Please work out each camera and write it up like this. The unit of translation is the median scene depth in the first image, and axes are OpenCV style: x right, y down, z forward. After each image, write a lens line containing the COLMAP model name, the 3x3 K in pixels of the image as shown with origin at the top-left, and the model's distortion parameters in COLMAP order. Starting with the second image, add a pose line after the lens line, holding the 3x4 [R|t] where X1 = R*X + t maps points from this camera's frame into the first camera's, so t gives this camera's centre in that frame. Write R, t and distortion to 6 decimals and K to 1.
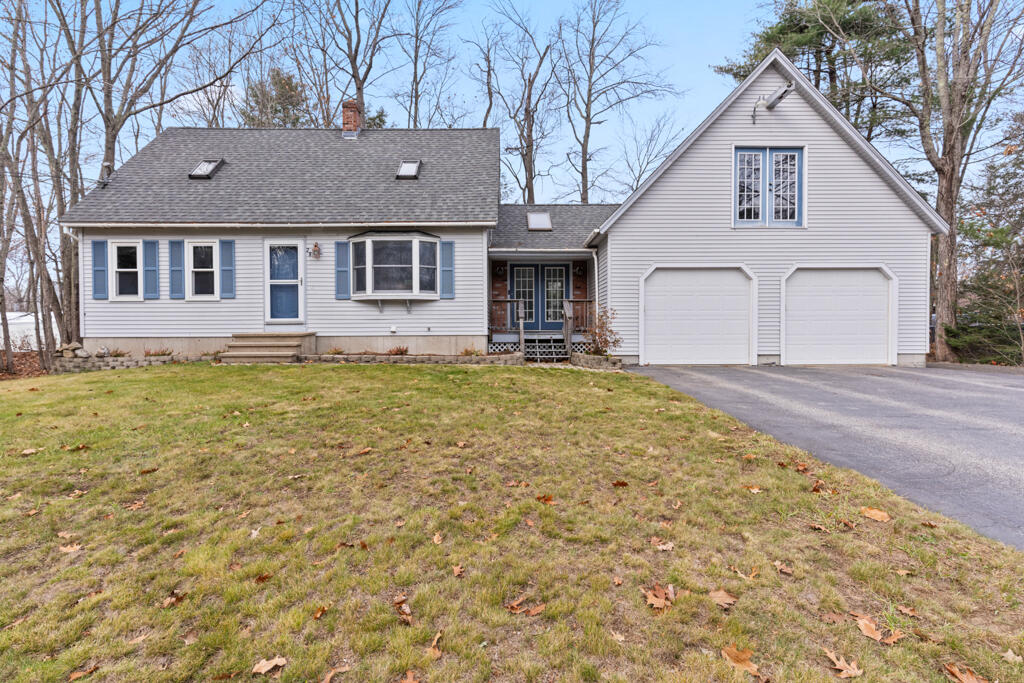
lens RADIAL K [[496.5, 0, 508.5], [0, 496.5, 343.5], [0, 0, 1]] dist [0.002585, -0.000057]
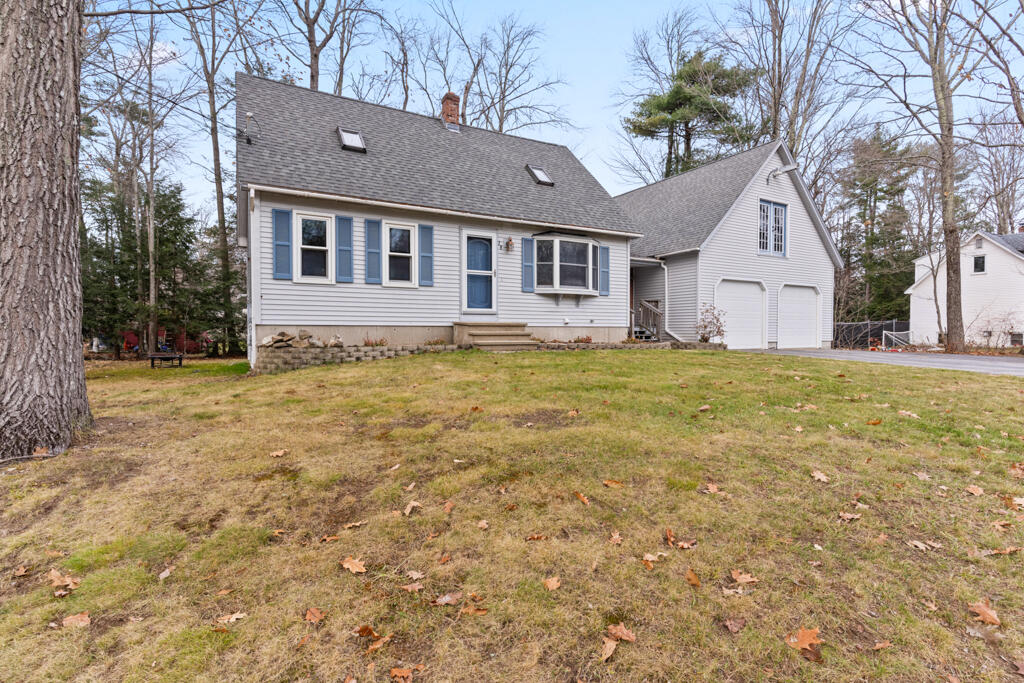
lens RADIAL K [[496.5, 0, 515.1], [0, 496.5, 341.8], [0, 0, 1]] dist [0.002585, -0.000057]
pose [[0.875302, -0.005237, 0.483548, -0.878237], [0.006974, 0.999974, -0.001794, 0.019771], [-0.483526, 0.004942, 0.875316, 0.077703]]
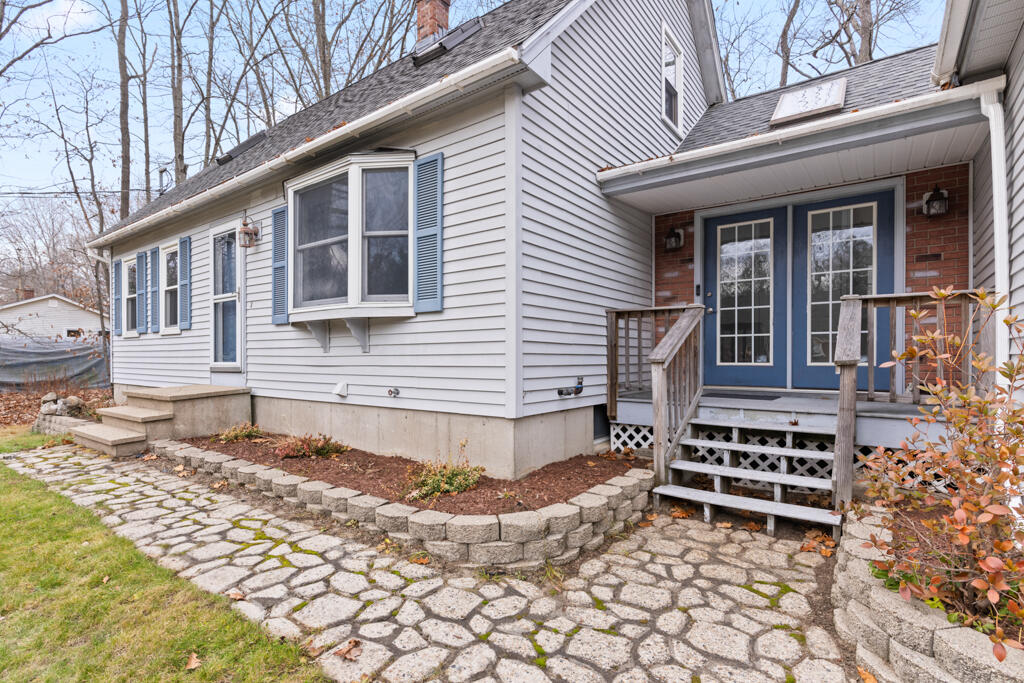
lens RADIAL K [[496.5, 0, 511.2], [0, 496.5, 359.9], [0, 0, 1]] dist [0.002585, -0.000057]
pose [[0.795763, 0.006820, -0.605570, 0.151826], [-0.015799, 0.999830, -0.009501, -0.052374], [0.605403, 0.017128, 0.795735, 0.746664]]
